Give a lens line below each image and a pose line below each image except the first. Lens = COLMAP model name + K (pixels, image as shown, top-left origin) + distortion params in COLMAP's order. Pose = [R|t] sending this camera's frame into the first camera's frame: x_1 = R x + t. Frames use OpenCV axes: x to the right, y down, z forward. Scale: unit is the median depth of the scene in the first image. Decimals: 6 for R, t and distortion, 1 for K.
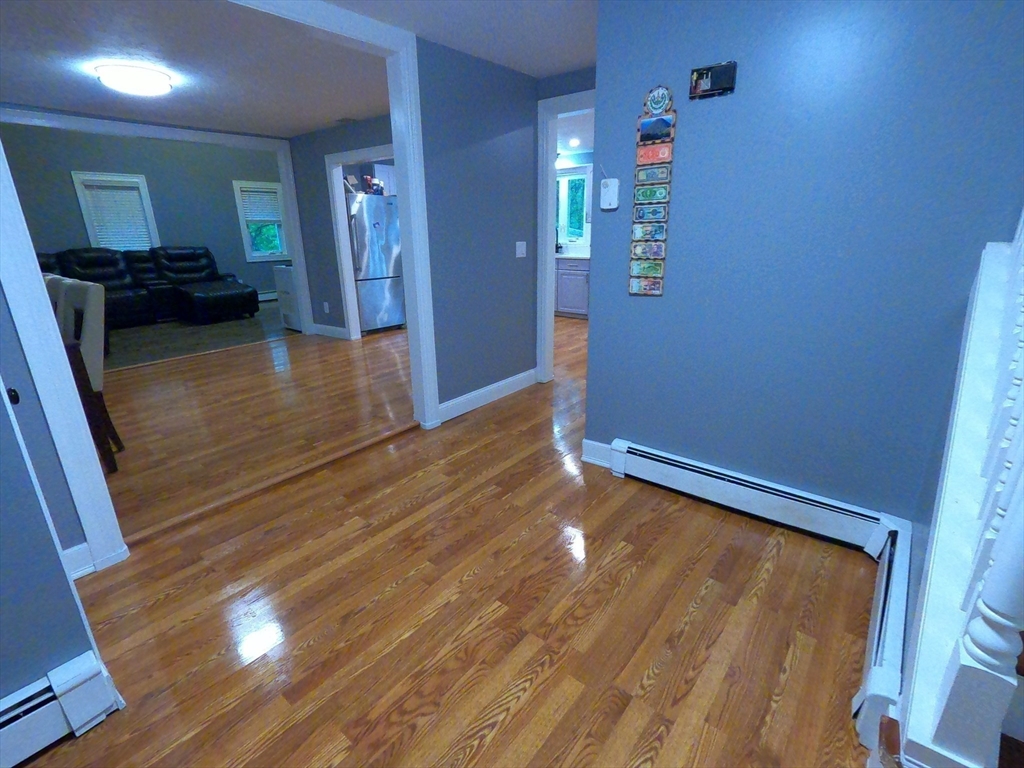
lens RADIAL K [[488.4, 0, 513.1], [0, 488.4, 388.0], [0, 0, 1]] dist [0.001786, -0.000843]
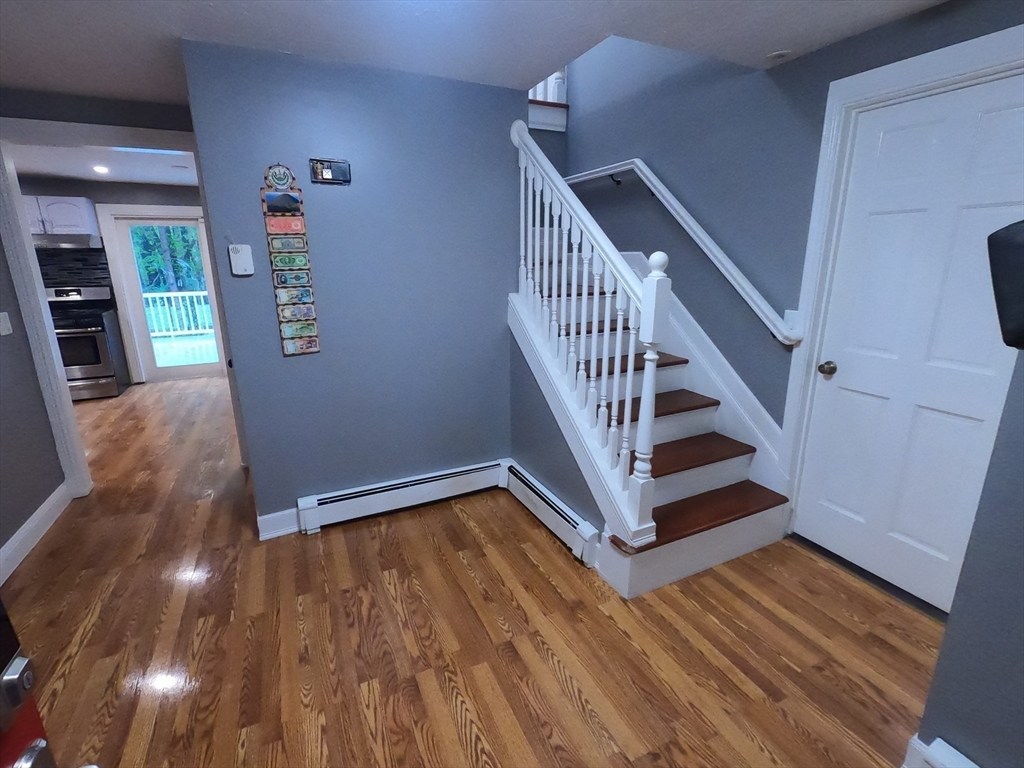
lens RADIAL K [[488.4, 0, 507.3], [0, 488.4, 389.2], [0, 0, 1]] dist [0.001786, -0.000843]
pose [[0.433459, -0.227104, 0.872088, -0.573801], [0.287263, 0.952063, 0.105151, -0.123932], [-0.854162, 0.204940, 0.477919, 0.168501]]
